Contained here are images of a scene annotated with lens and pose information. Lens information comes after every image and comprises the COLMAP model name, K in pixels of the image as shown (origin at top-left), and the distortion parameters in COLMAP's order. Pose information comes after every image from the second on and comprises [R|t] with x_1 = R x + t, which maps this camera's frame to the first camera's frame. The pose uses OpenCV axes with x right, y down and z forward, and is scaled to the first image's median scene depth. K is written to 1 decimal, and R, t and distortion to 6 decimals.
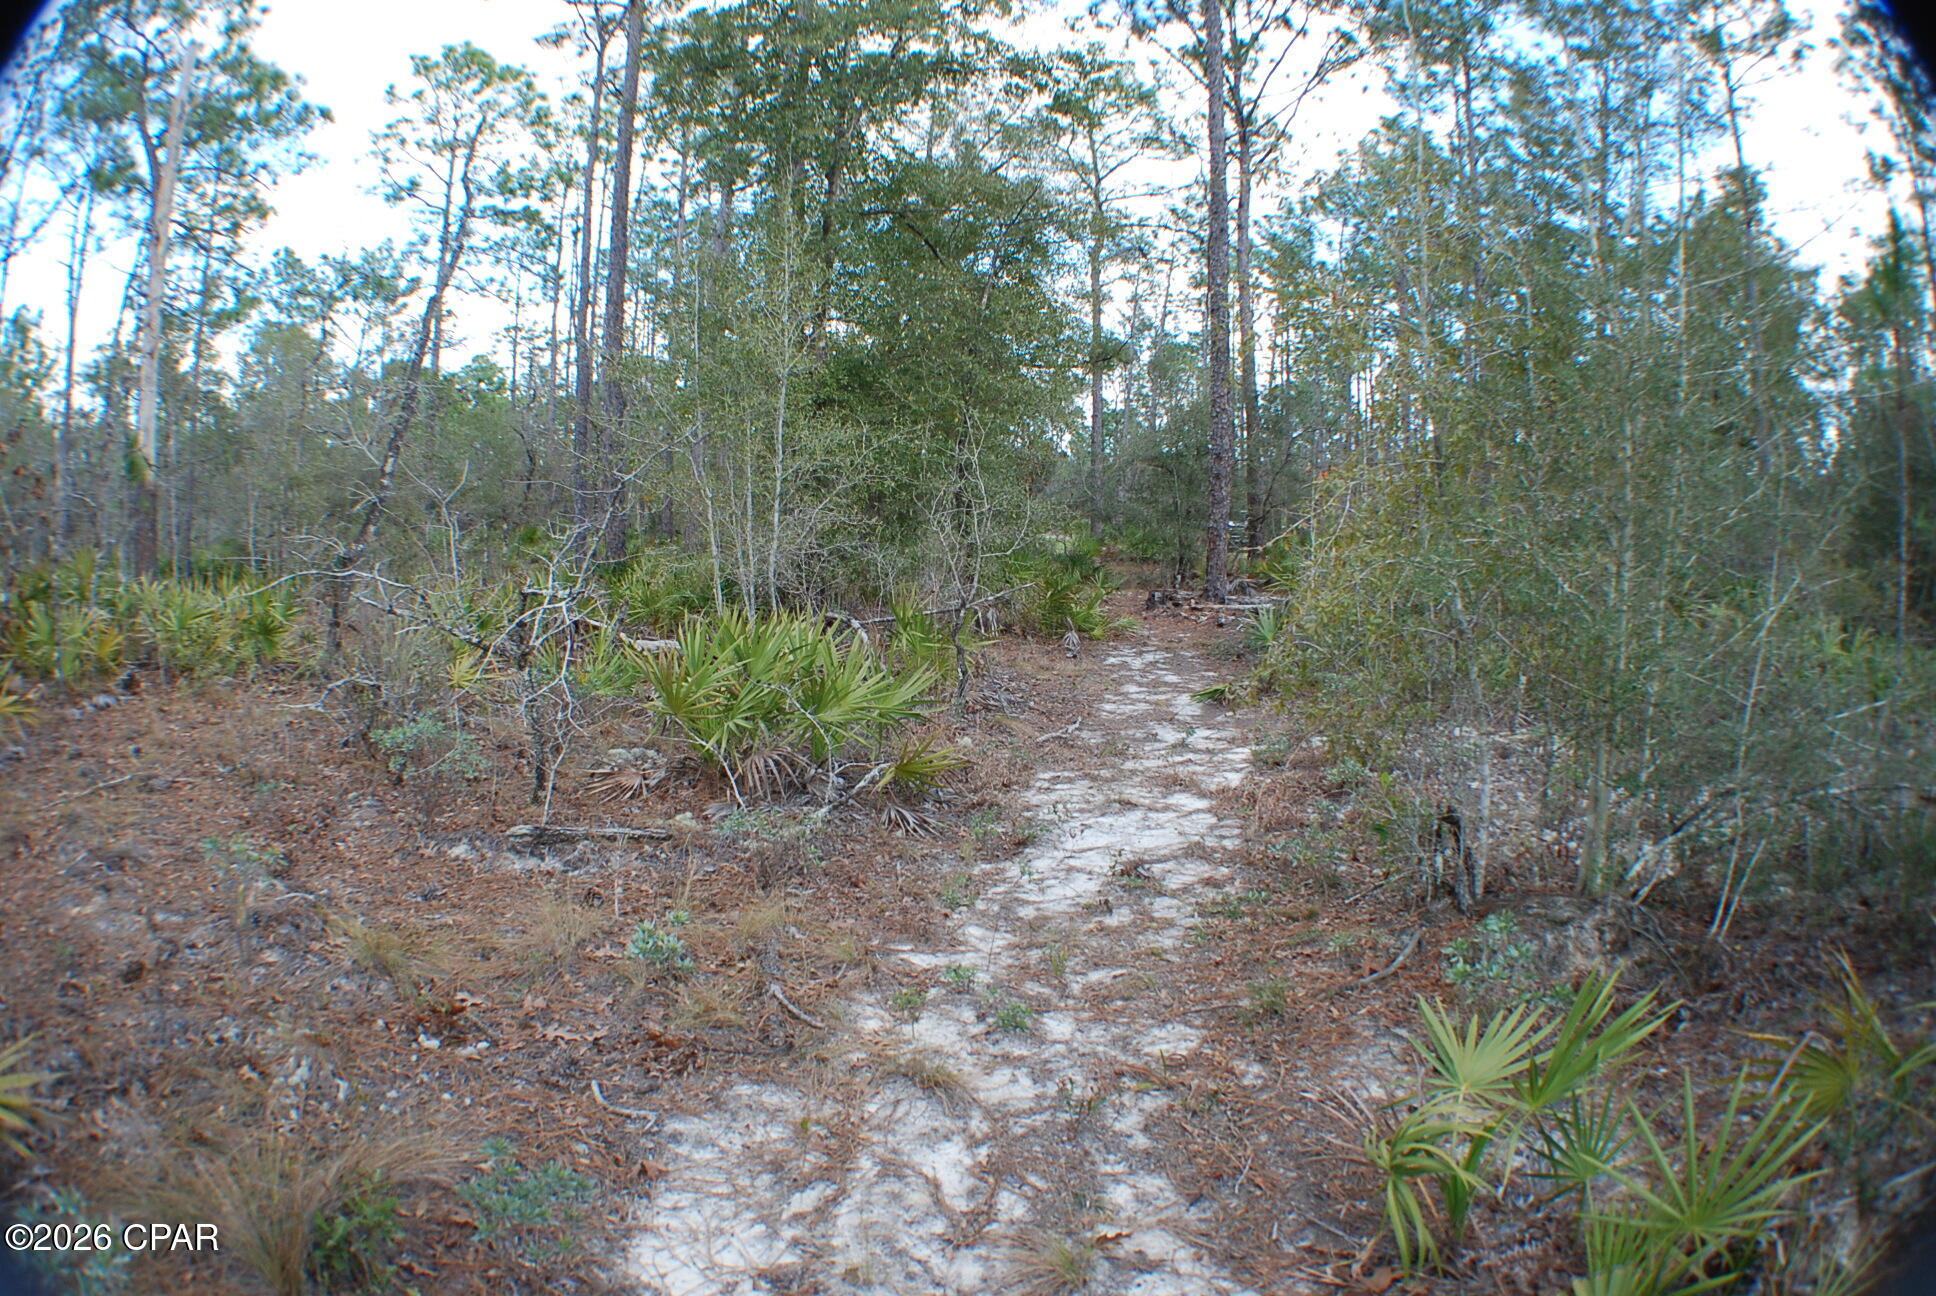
lens RADIAL K [[2014.8, 0, 968.0], [0, 2014.8, 645.6], [0, 0, 1]] dist [0.003447, 0.000000]
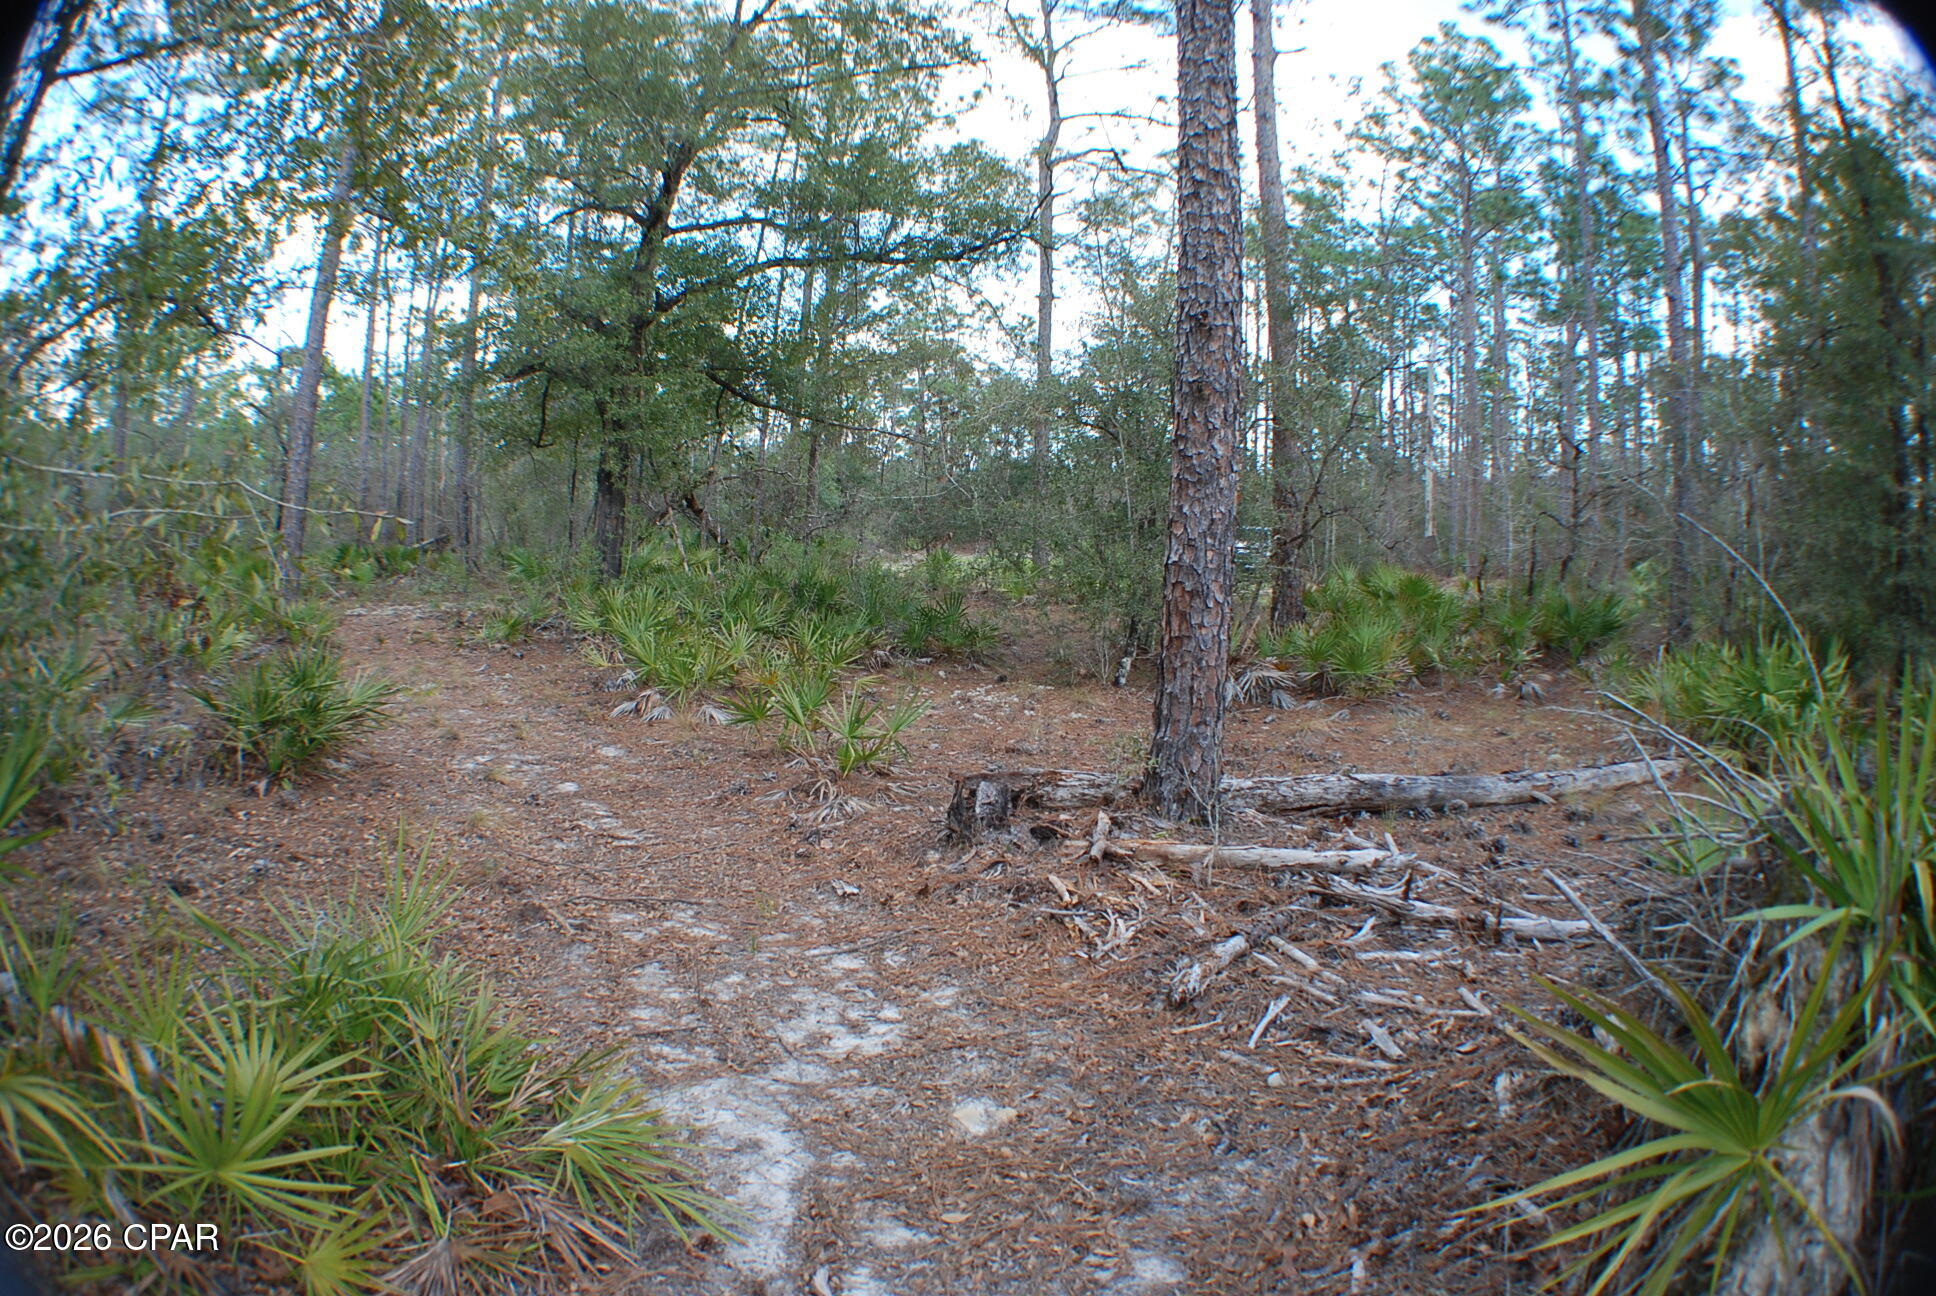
lens RADIAL K [[2014.8, 0, 968.0], [0, 2014.8, 649.0], [0, 0, 1]] dist [0.003447, 0.000000]
pose [[0.999964, 0.007126, -0.004705, 0.069856], [-0.007158, 0.999951, -0.006862, -0.033257], [0.004656, 0.006895, 0.999965, 0.531353]]
